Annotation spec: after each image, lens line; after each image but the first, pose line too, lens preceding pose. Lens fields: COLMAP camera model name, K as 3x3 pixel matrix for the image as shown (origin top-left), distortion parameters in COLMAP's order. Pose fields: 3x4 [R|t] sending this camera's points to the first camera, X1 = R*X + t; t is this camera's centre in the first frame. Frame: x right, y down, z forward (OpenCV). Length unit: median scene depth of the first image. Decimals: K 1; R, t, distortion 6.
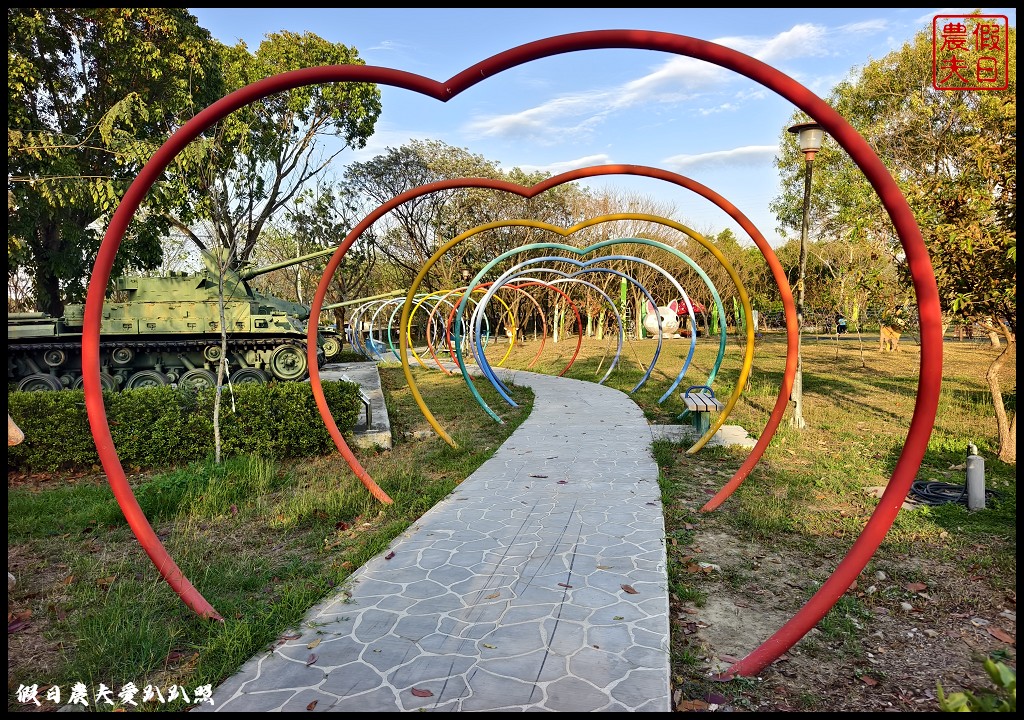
lens RADIAL K [[682.9, 0, 511.9], [0, 682.9, 360.5], [0, 0, 1]] dist [0.006886, 0.000917]
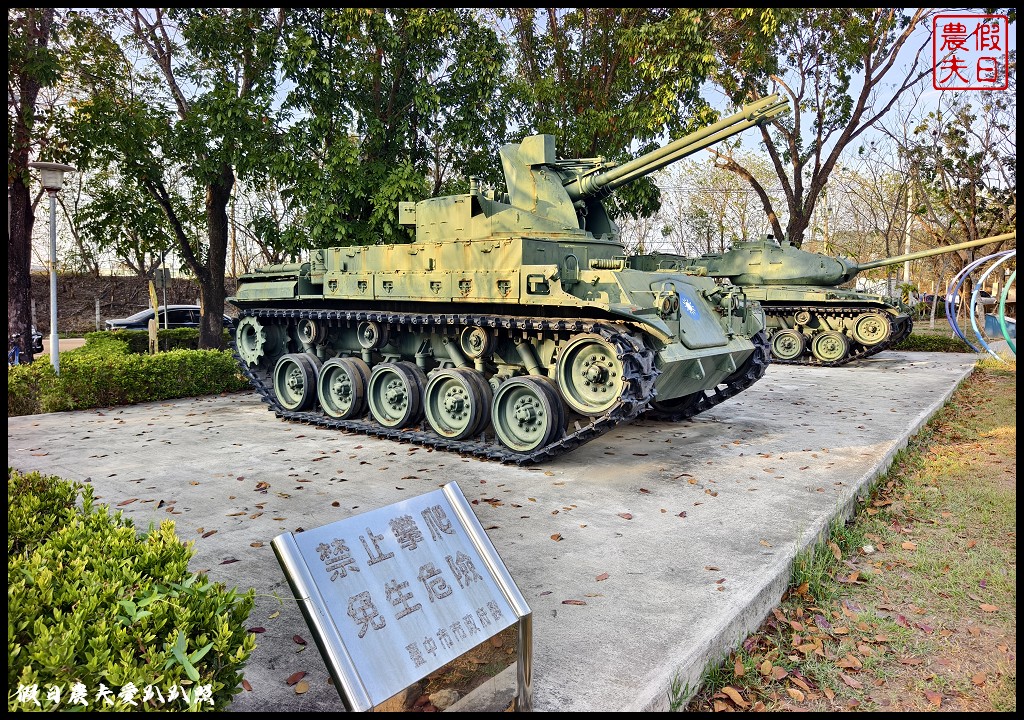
lens RADIAL K [[682.9, 0, 510.8], [0, 682.9, 360.9], [0, 0, 1]] dist [0.006886, 0.000917]
pose [[0.651112, 0.097996, -0.752628, -0.034341], [-0.059269, 0.995166, 0.078300, -0.037013], [0.756664, -0.006375, 0.653773, 0.672860]]
